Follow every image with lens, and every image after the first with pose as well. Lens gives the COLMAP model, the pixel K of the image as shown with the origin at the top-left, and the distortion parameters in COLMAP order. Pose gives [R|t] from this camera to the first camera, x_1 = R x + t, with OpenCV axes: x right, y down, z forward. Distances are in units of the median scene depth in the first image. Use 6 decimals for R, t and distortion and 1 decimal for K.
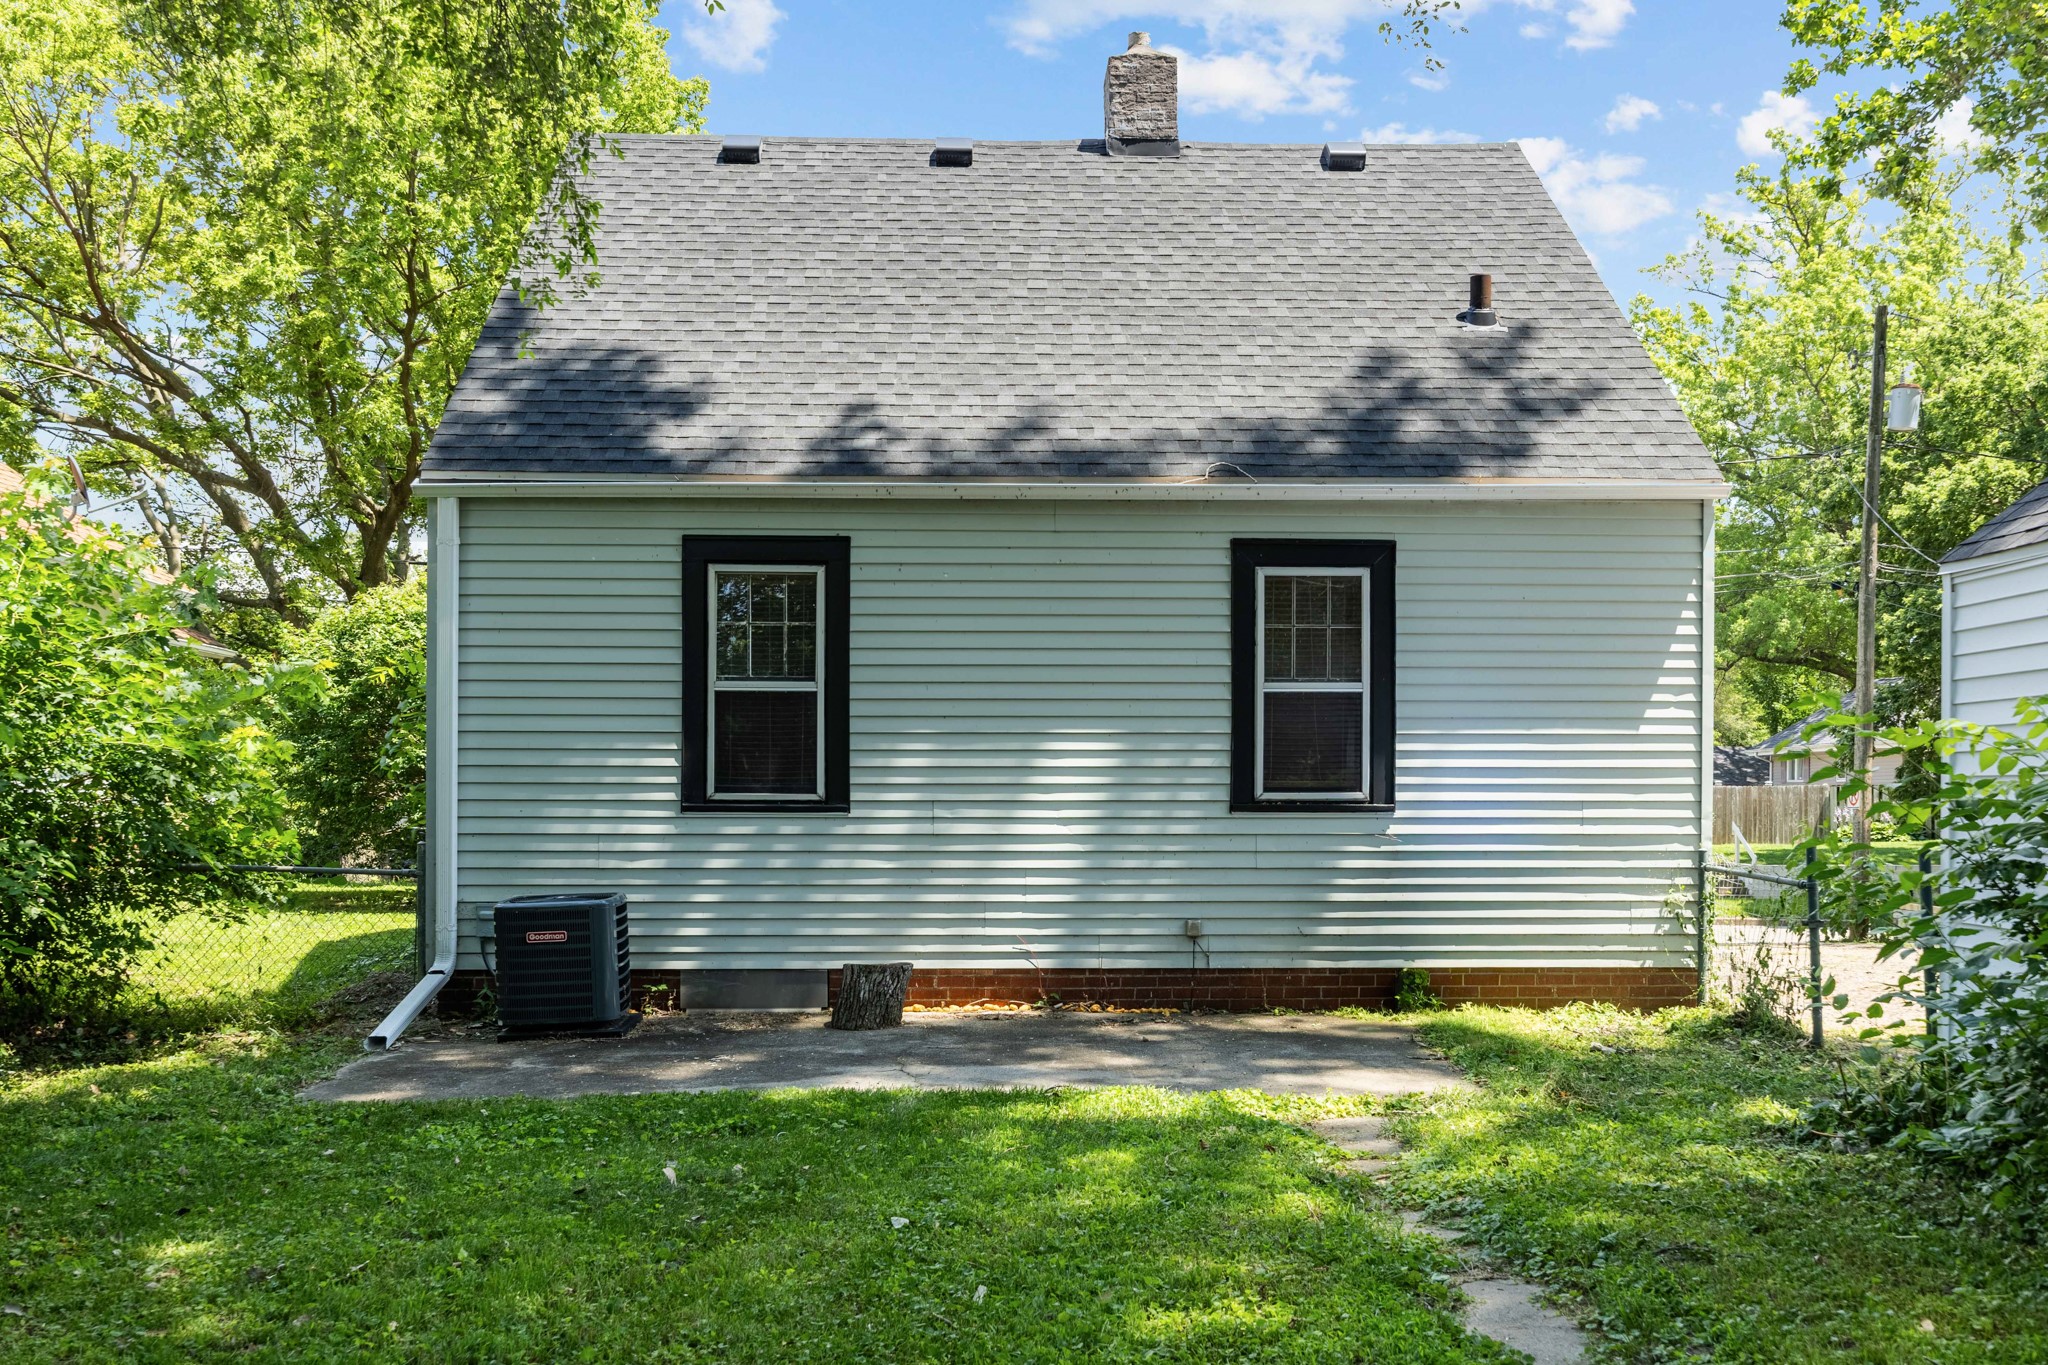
lens RADIAL K [[1838.8, 0, 1023.5], [0, 1838.8, 805.8], [0, 0, 1]] dist [-0.003753, 0.001146]
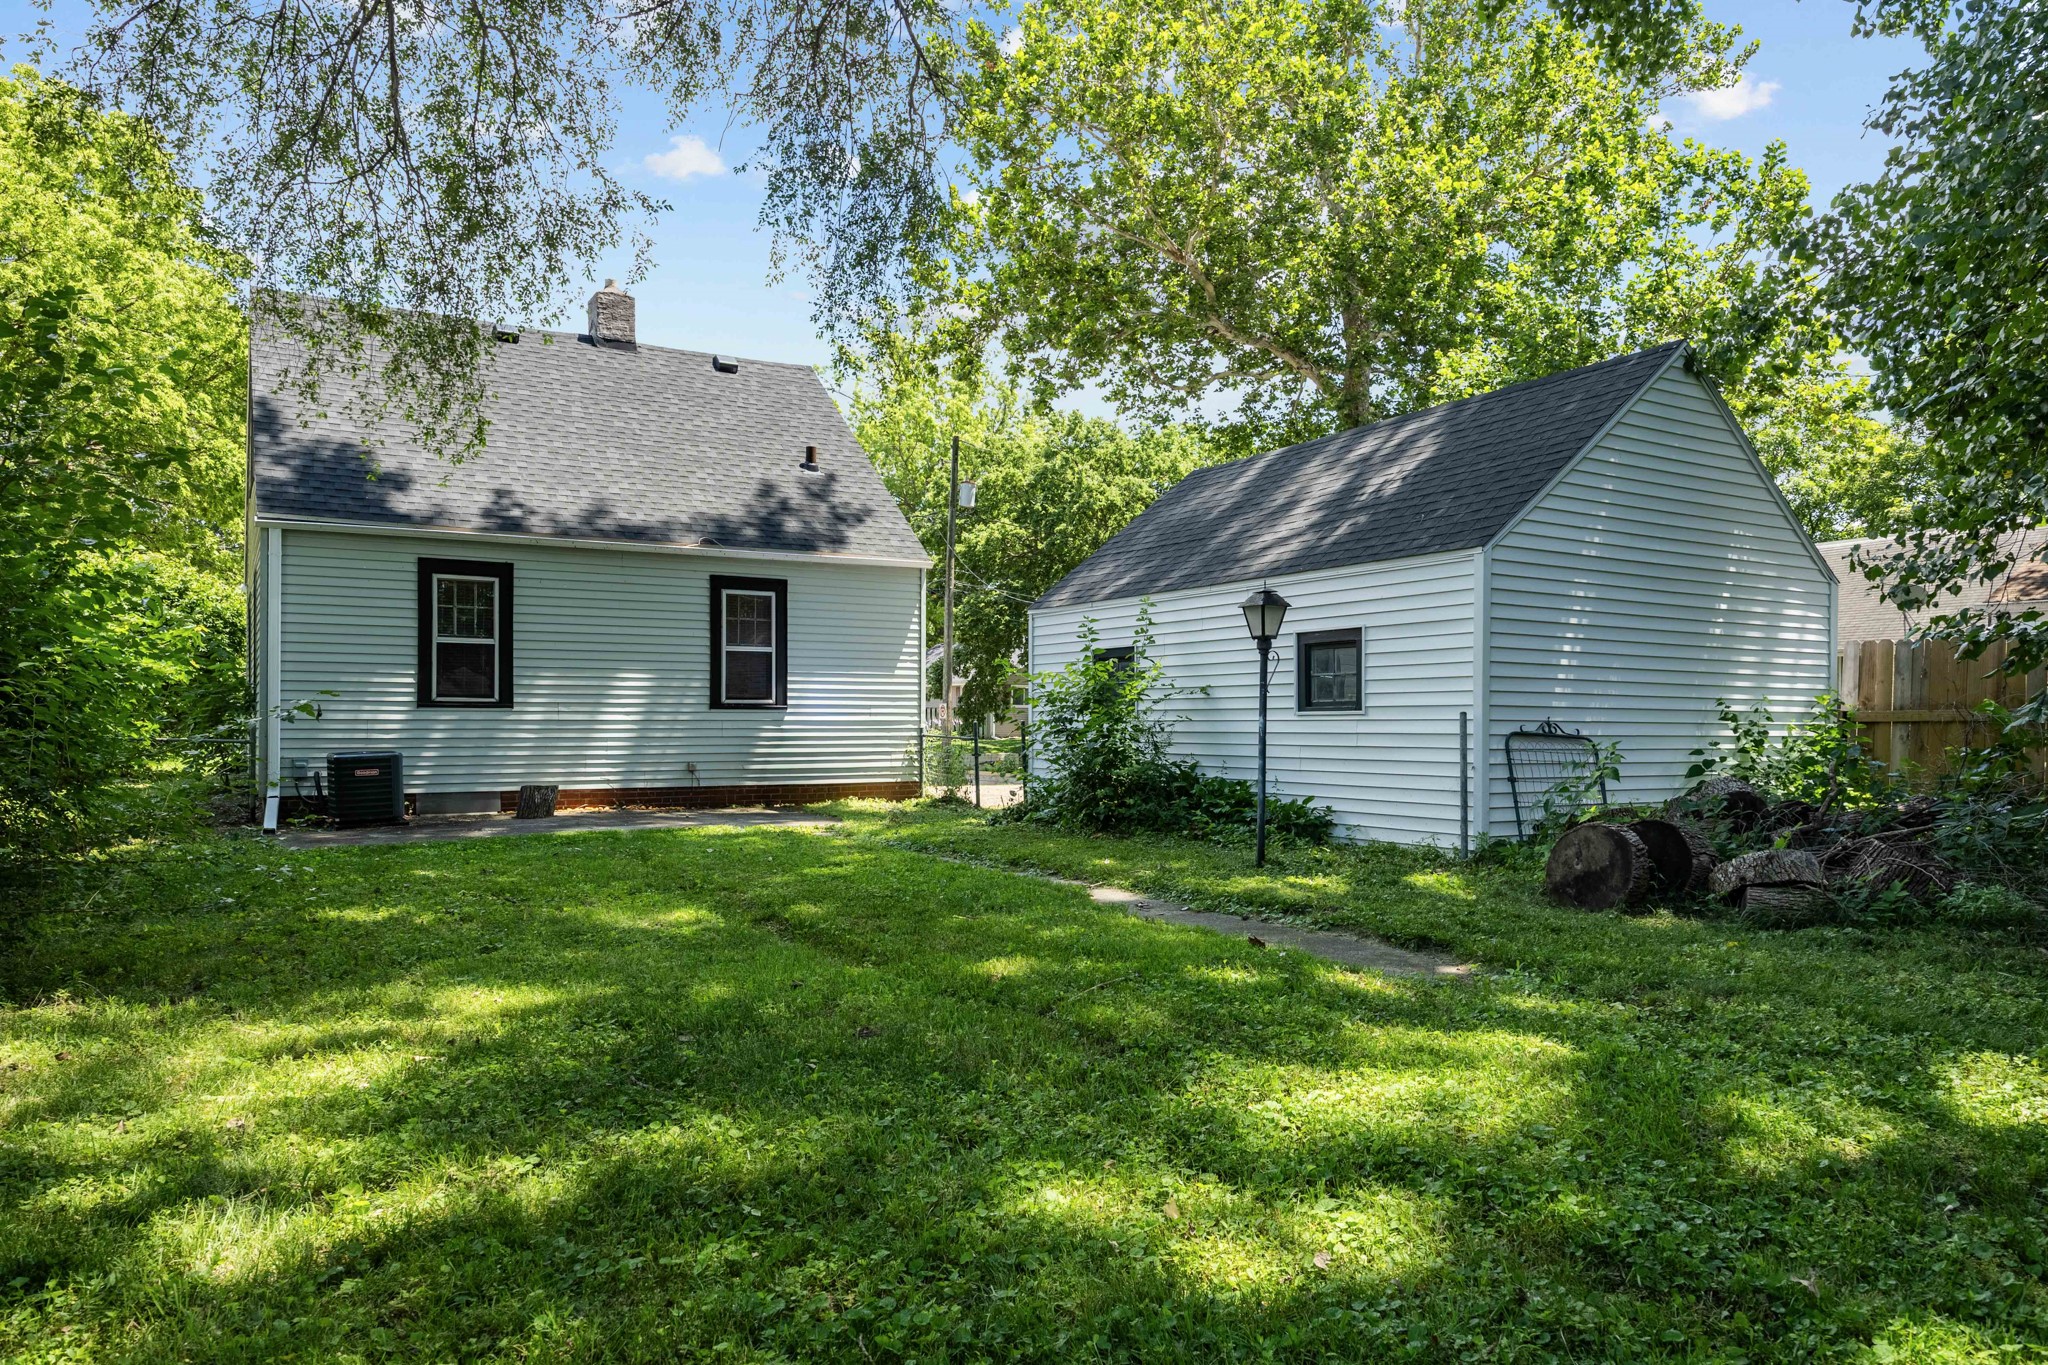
lens RADIAL K [[1336.4, 0, 1024.0], [0, 1336.4, 682.5], [0, 0, 1]] dist [-0.011838, 0.003277]
pose [[0.873184, 0.014810, 0.487165, -0.302515], [0.000563, 0.999507, -0.031395, 0.020310], [-0.487390, 0.027688, 0.872745, -0.456963]]
